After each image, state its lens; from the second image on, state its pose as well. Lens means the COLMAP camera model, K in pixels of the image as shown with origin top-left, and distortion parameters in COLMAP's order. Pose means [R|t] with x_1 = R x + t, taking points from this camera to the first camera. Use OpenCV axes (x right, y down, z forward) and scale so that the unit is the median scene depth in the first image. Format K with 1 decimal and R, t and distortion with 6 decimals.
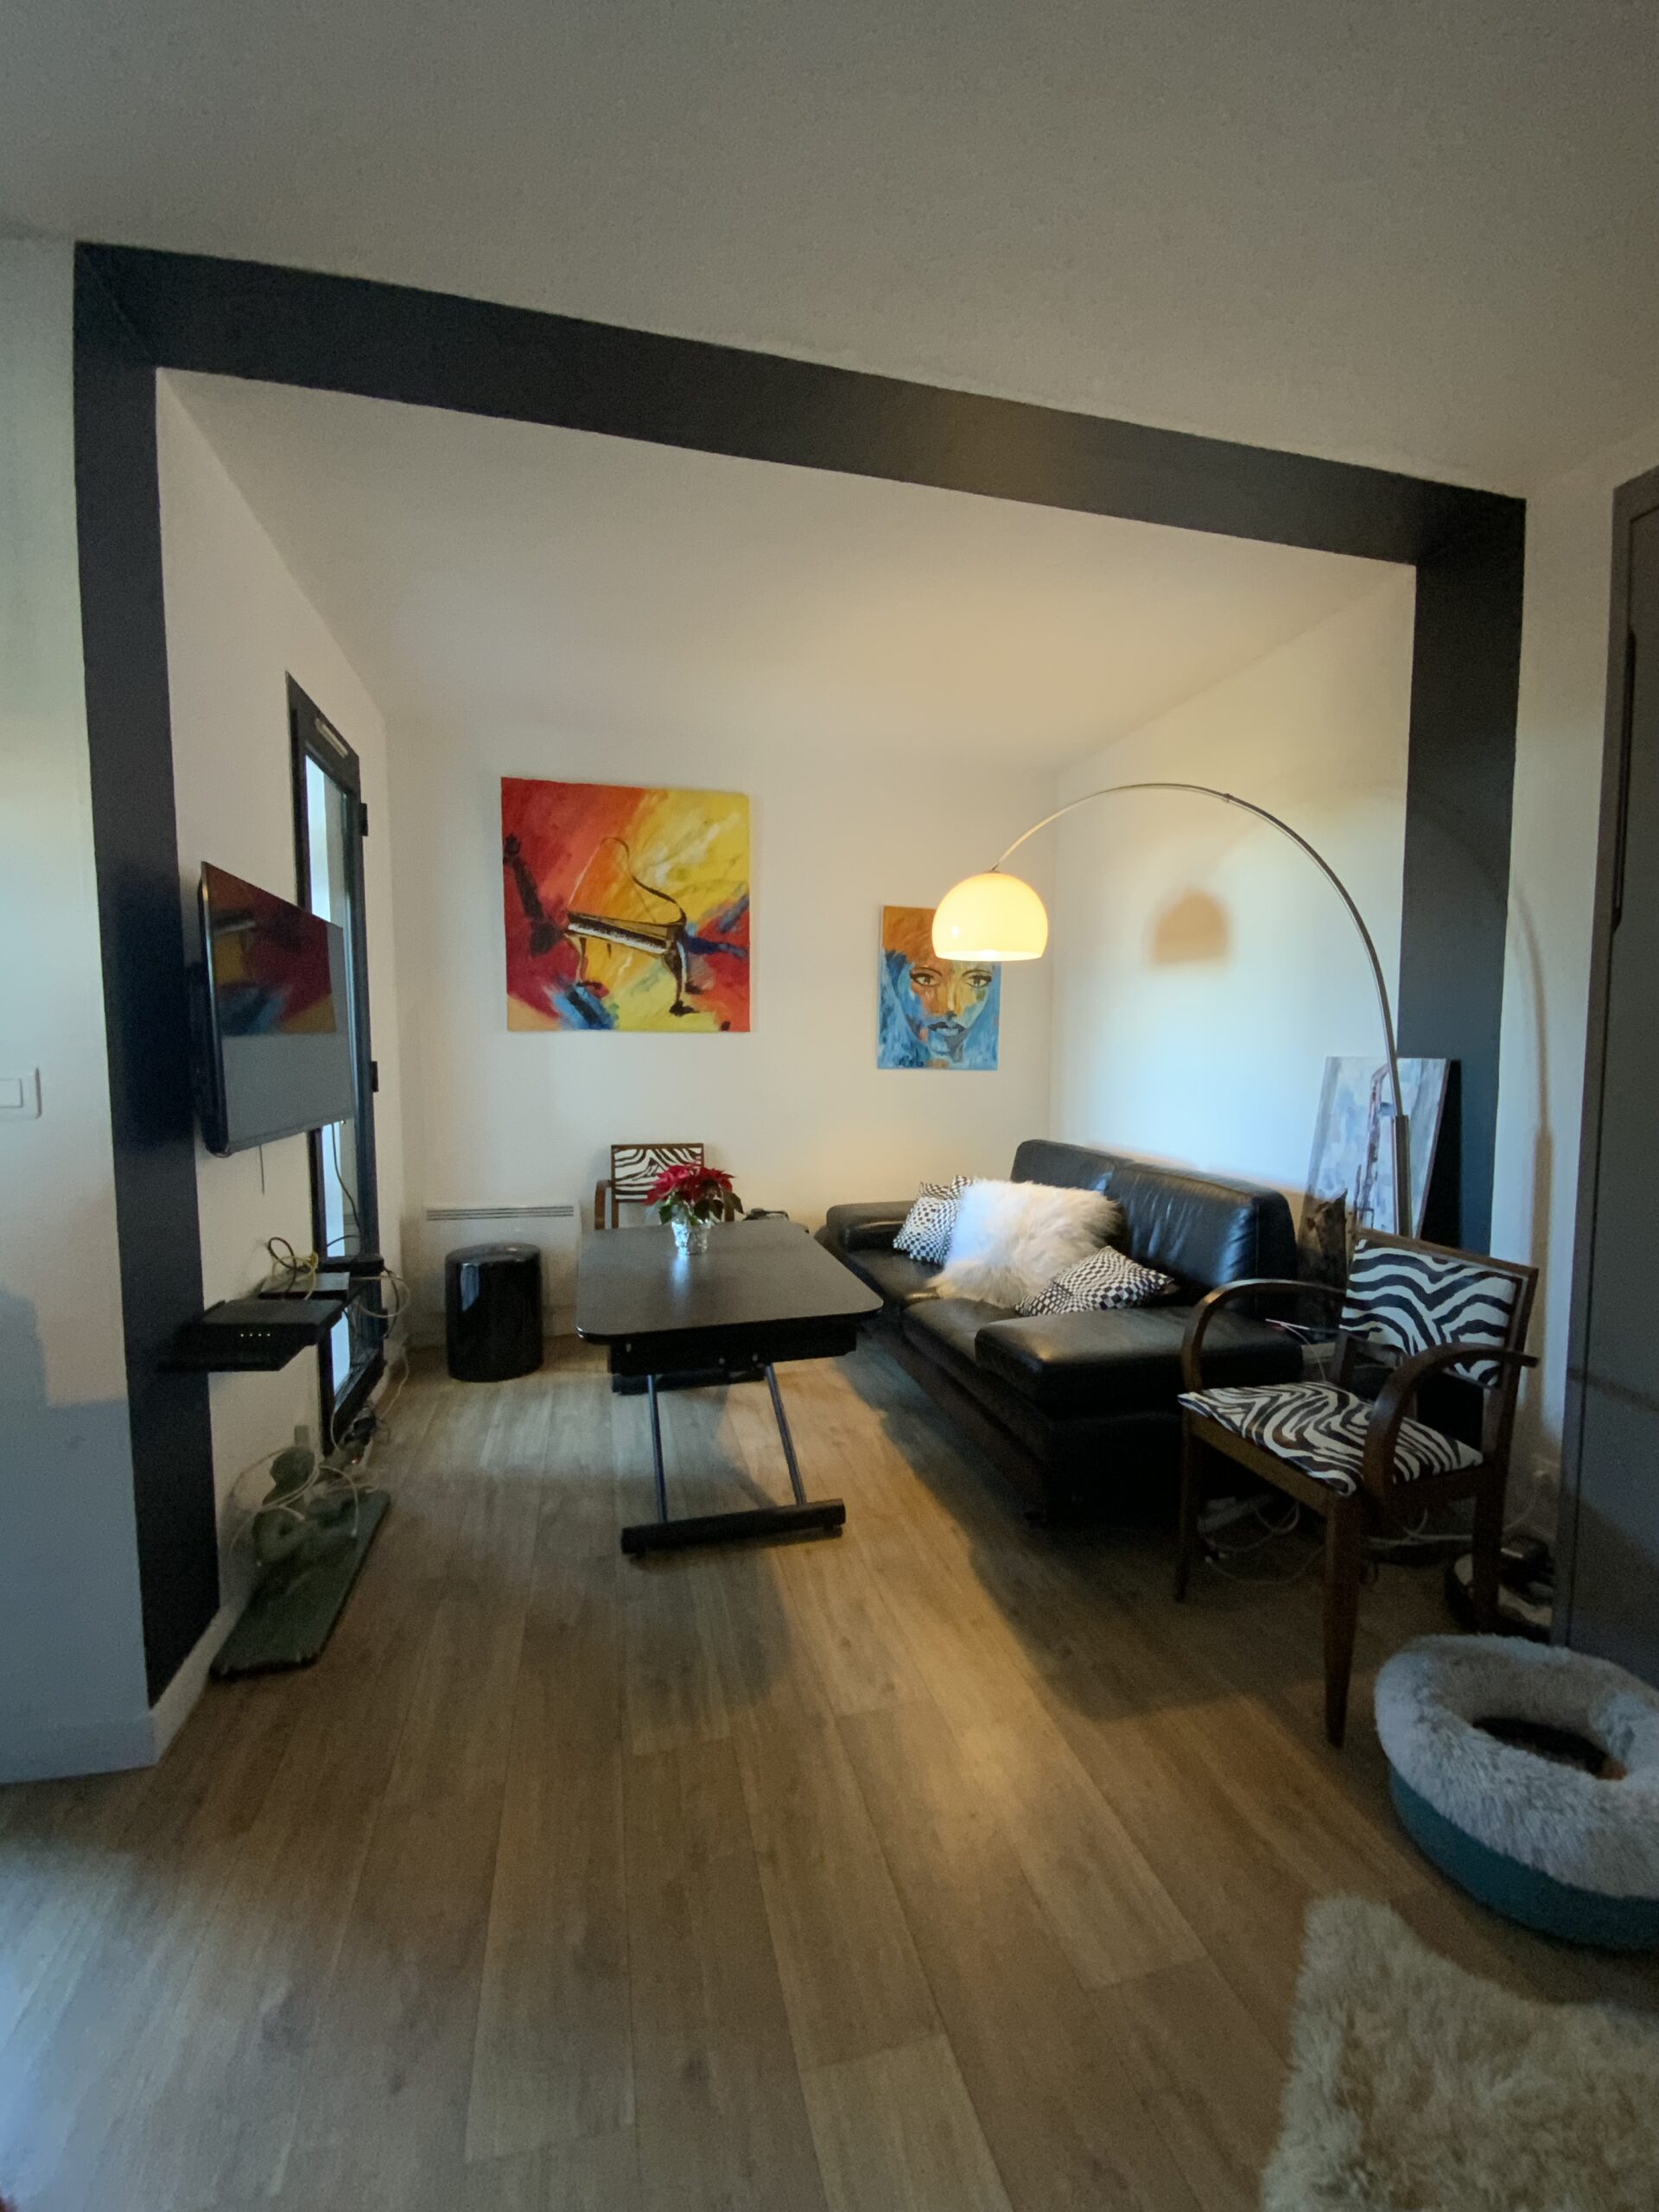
lens RADIAL K [[890.6, 0, 822.9], [0, 890.6, 1116.9], [0, 0, 1]] dist [0.008416, -0.011765]
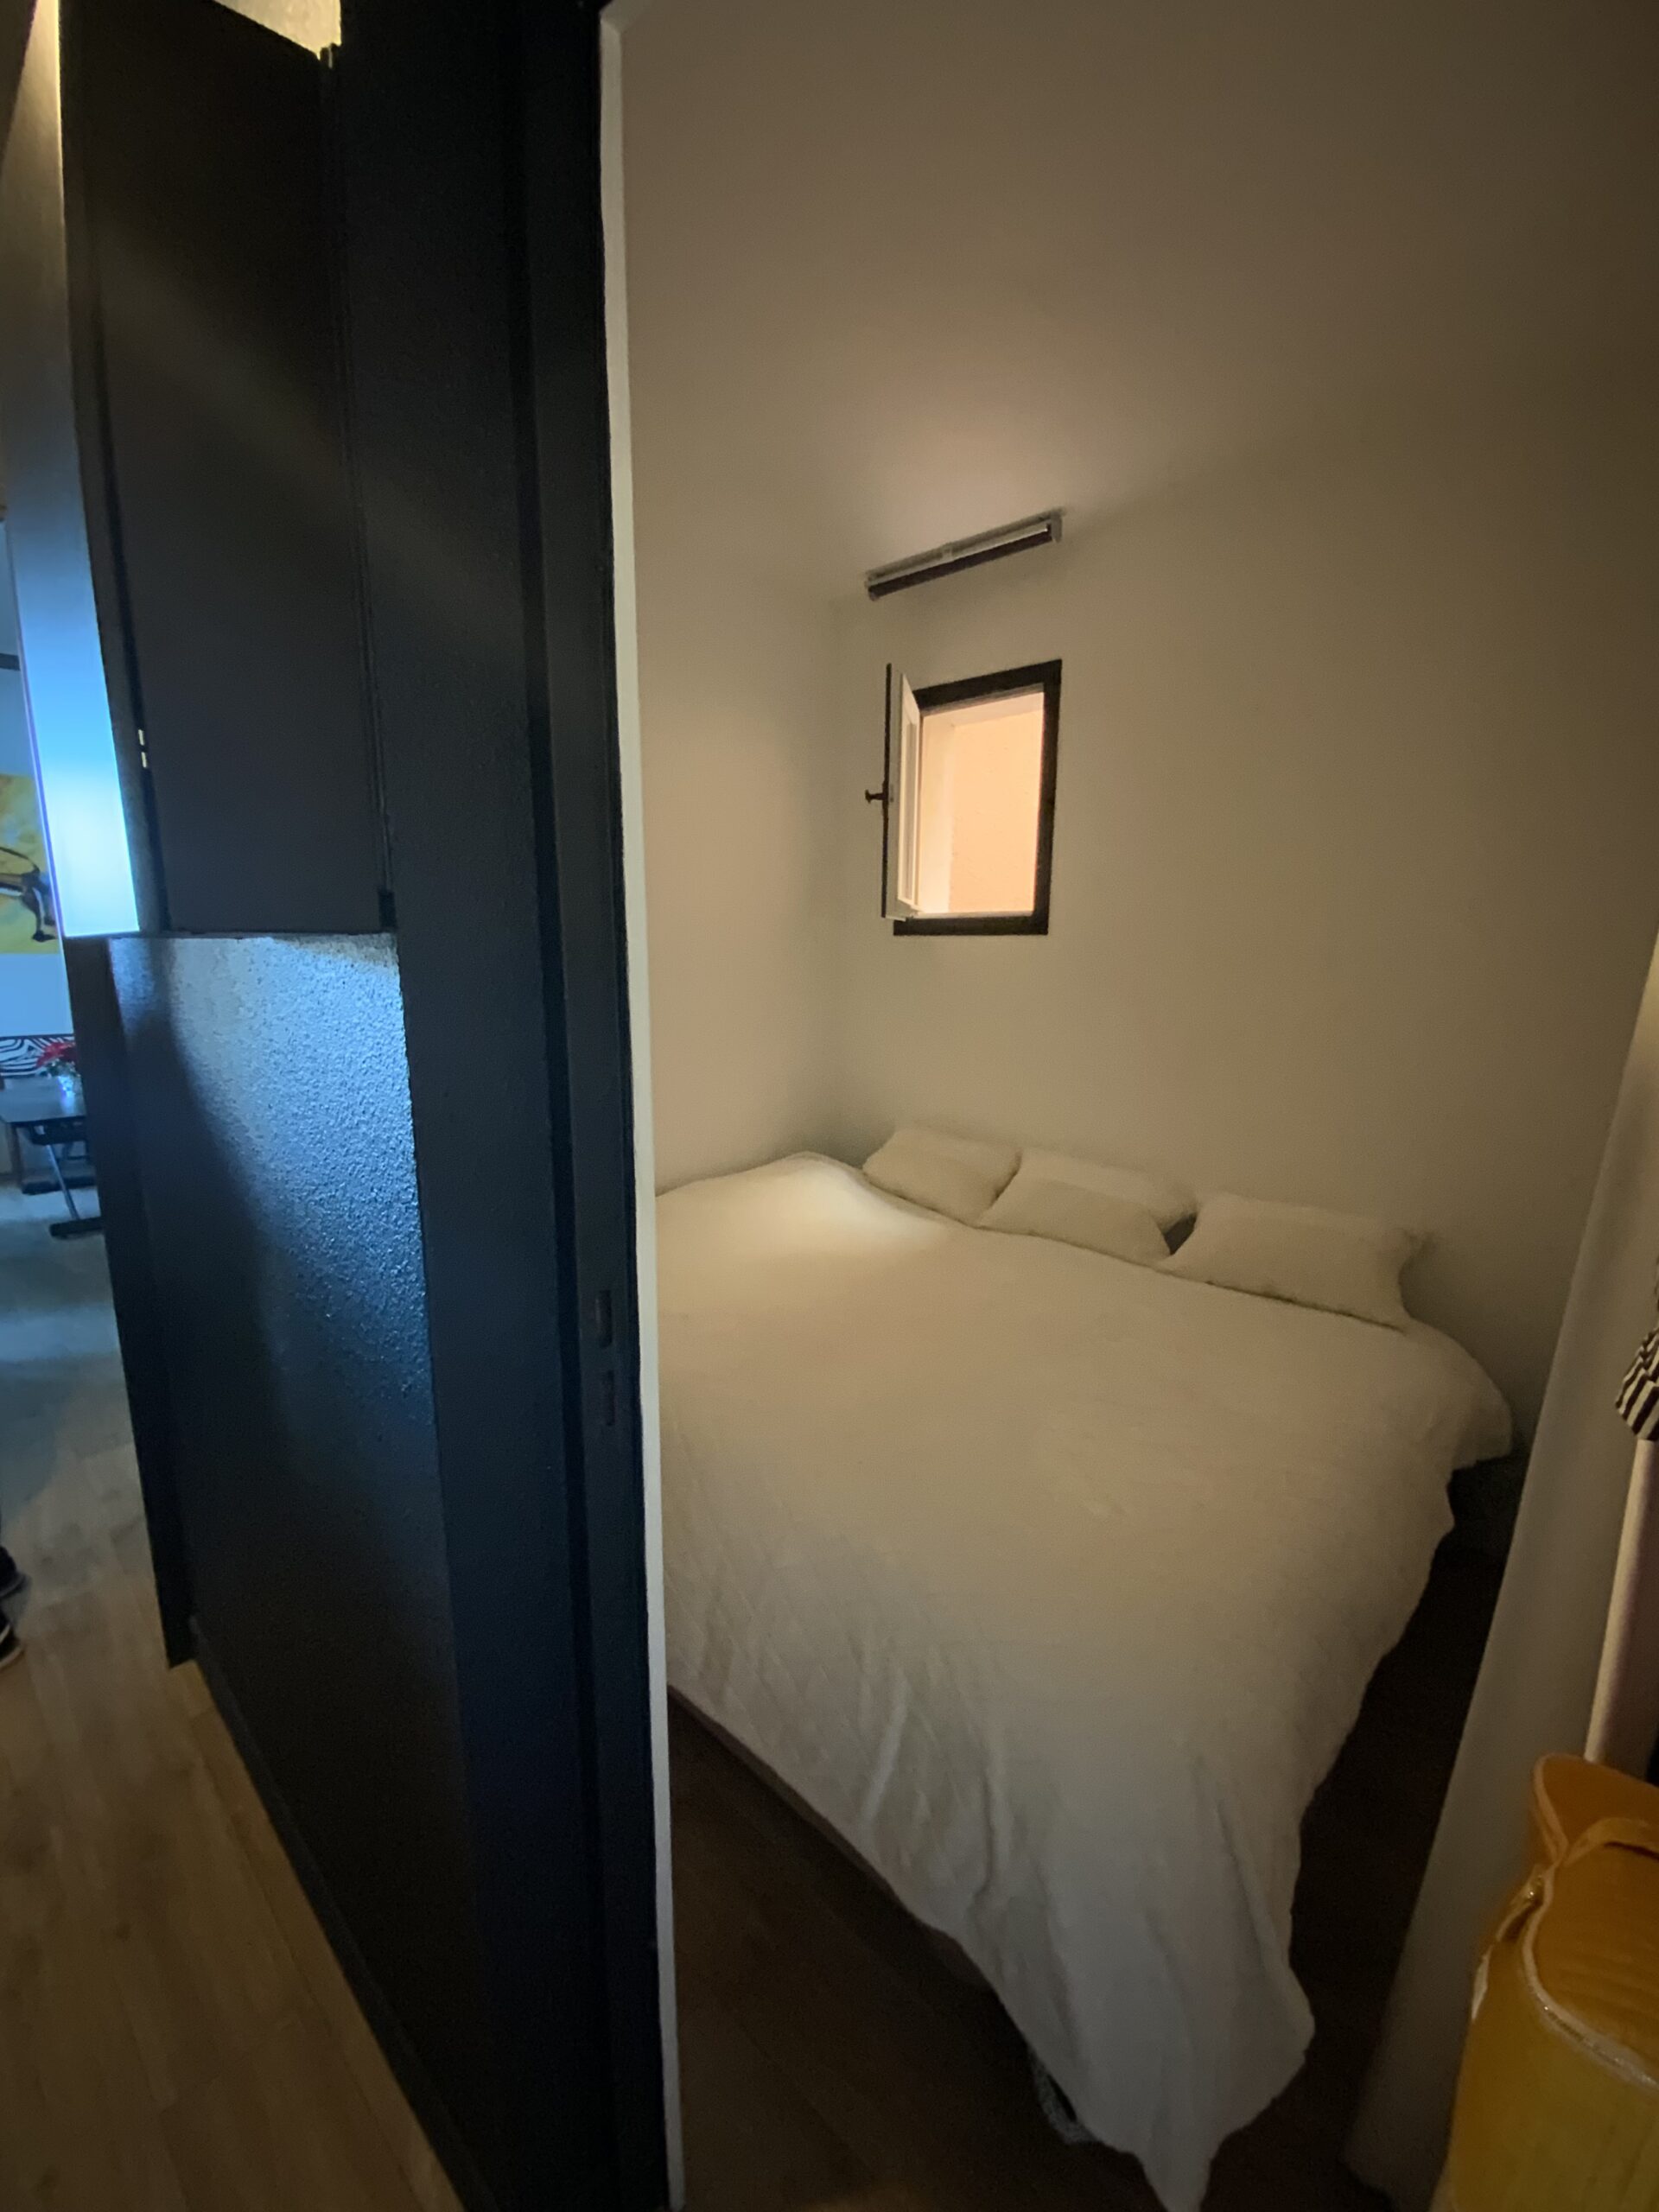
lens RADIAL K [[890.6, 0, 823.9], [0, 890.6, 1095.7], [0, 0, 1]] dist [0.008416, -0.011765]
pose [[0.839413, -0.093805, 0.535337, 0.099331], [0.043187, 0.993390, 0.106350, 0.030763], [-0.541775, -0.066152, 0.837916, -0.857055]]
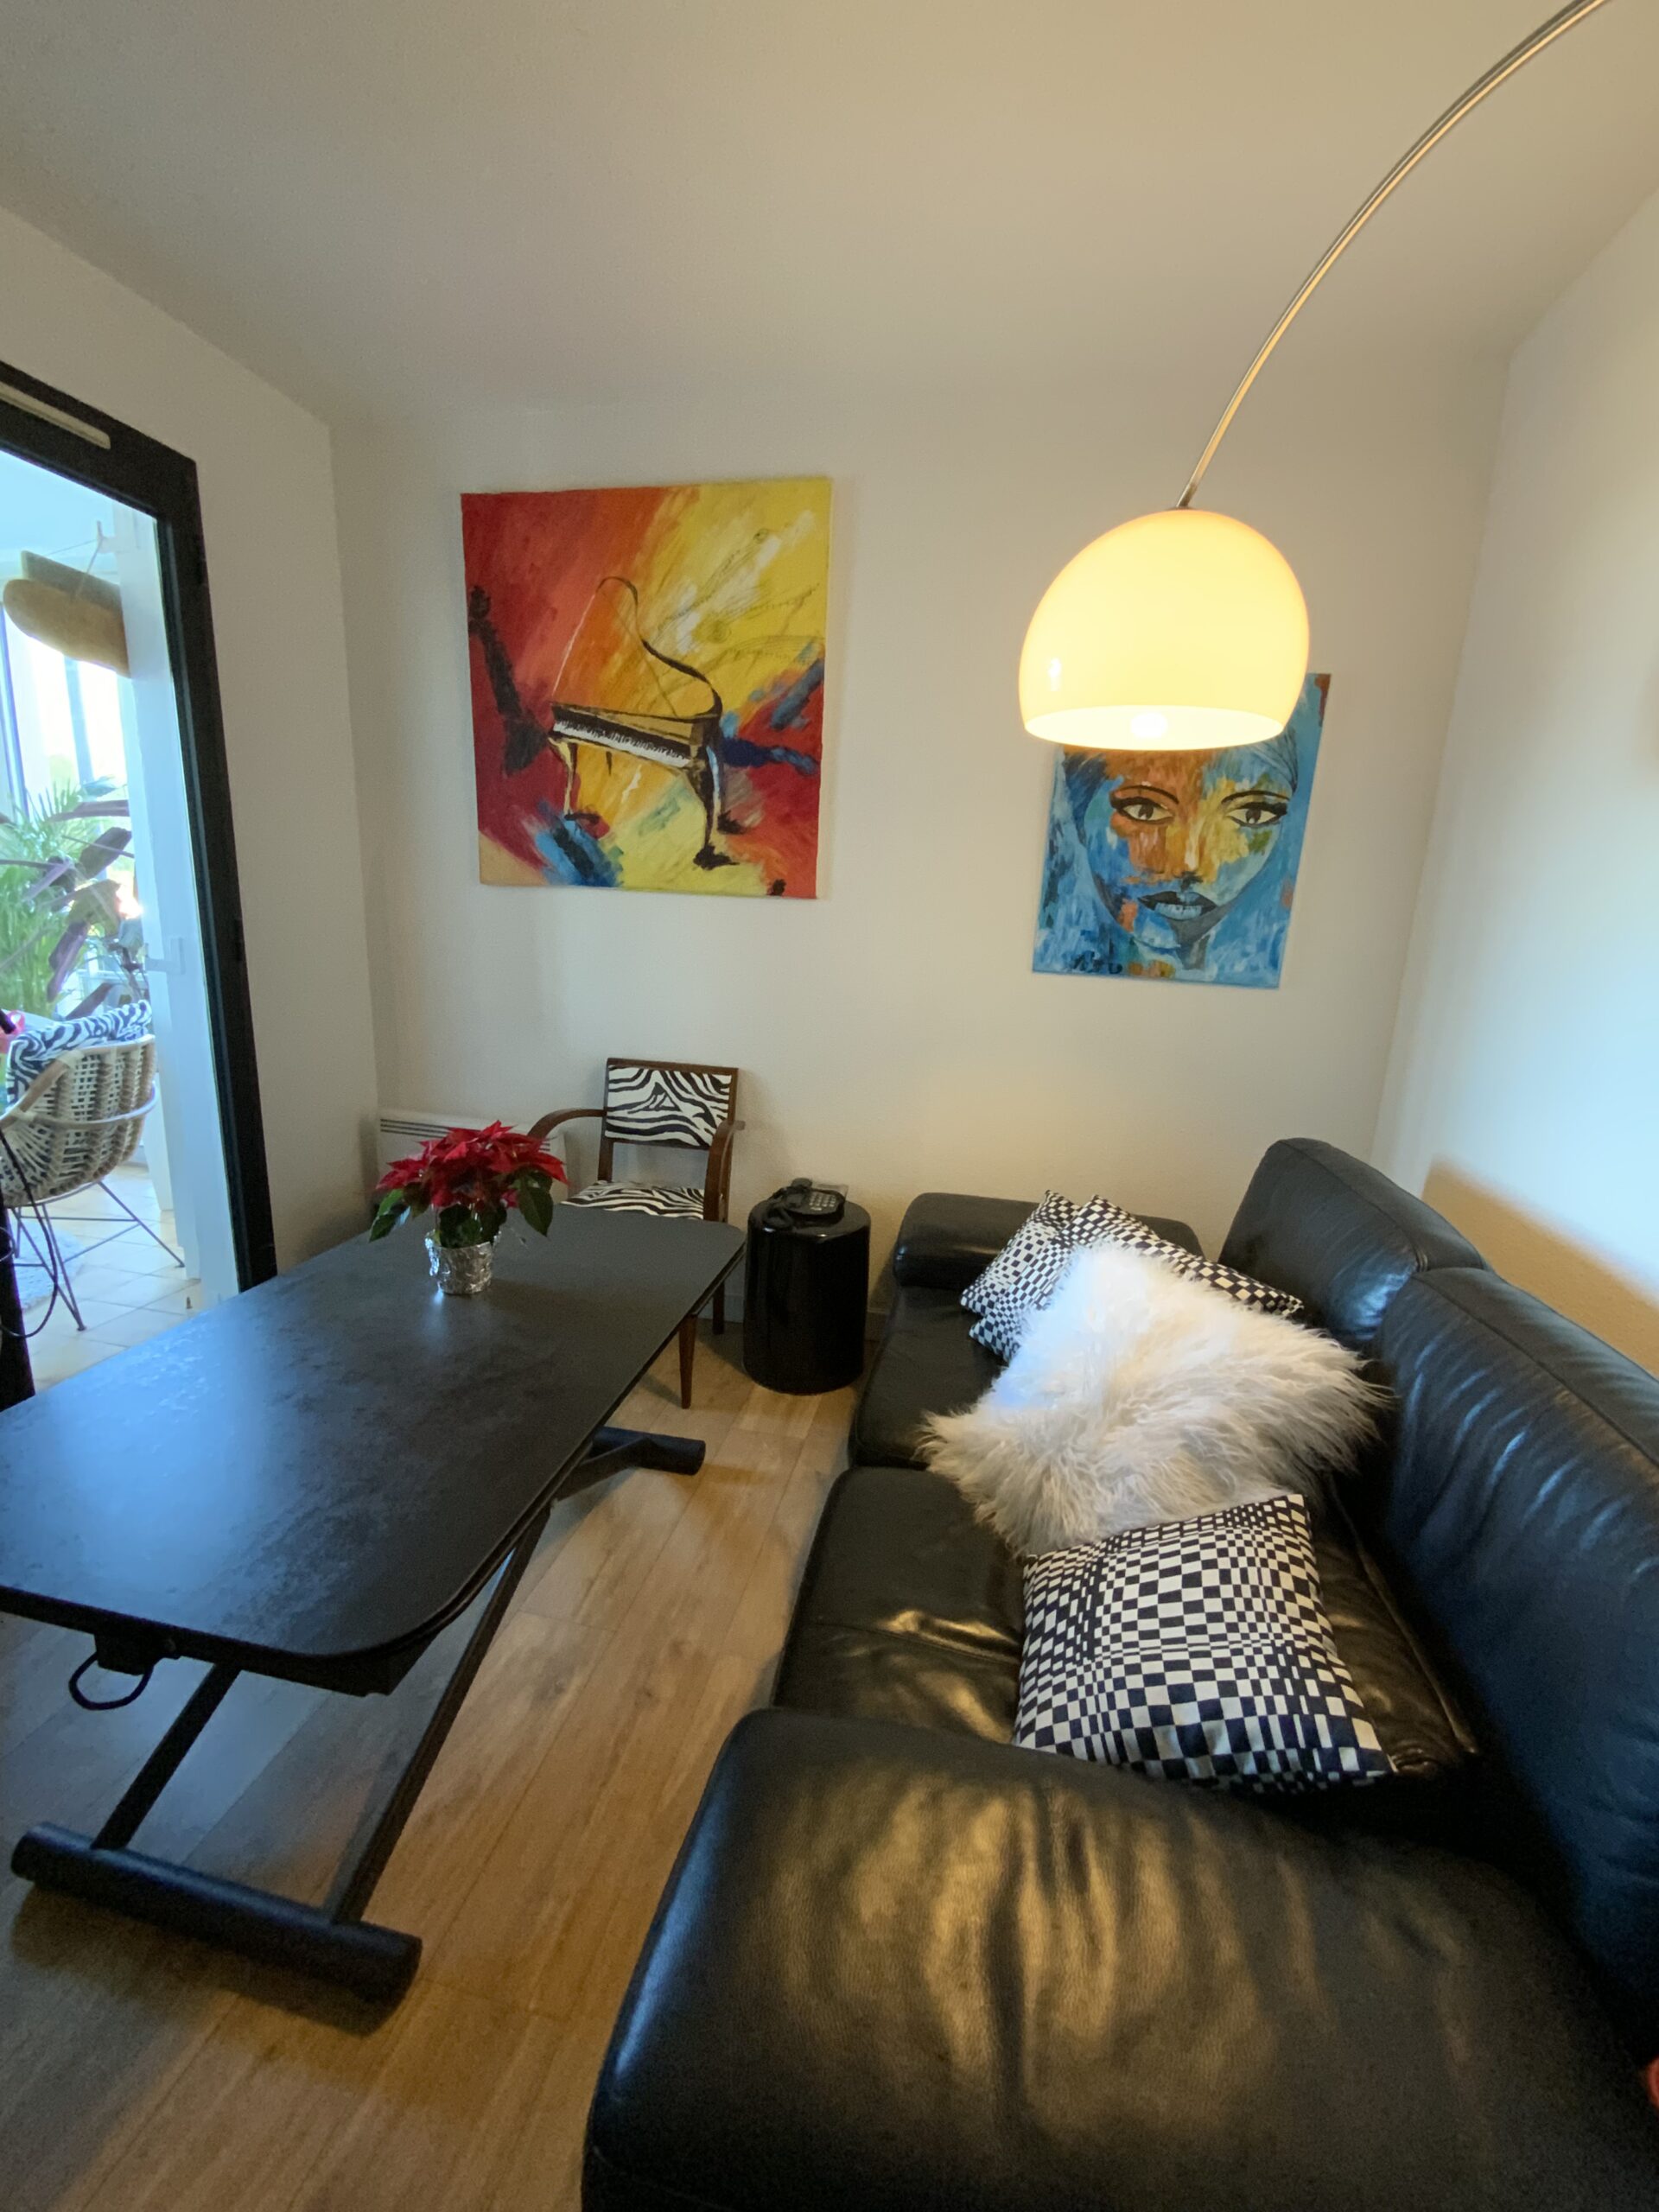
lens RADIAL K [[890.6, 0, 834.8], [0, 890.6, 1101.6], [0, 0, 1]] dist [0.008416, -0.011765]
pose [[0.891476, 0.134431, -0.432665, 0.225894], [-0.076713, 0.985965, 0.148283, -0.051403], [0.446526, -0.099000, 0.889277, 0.466829]]
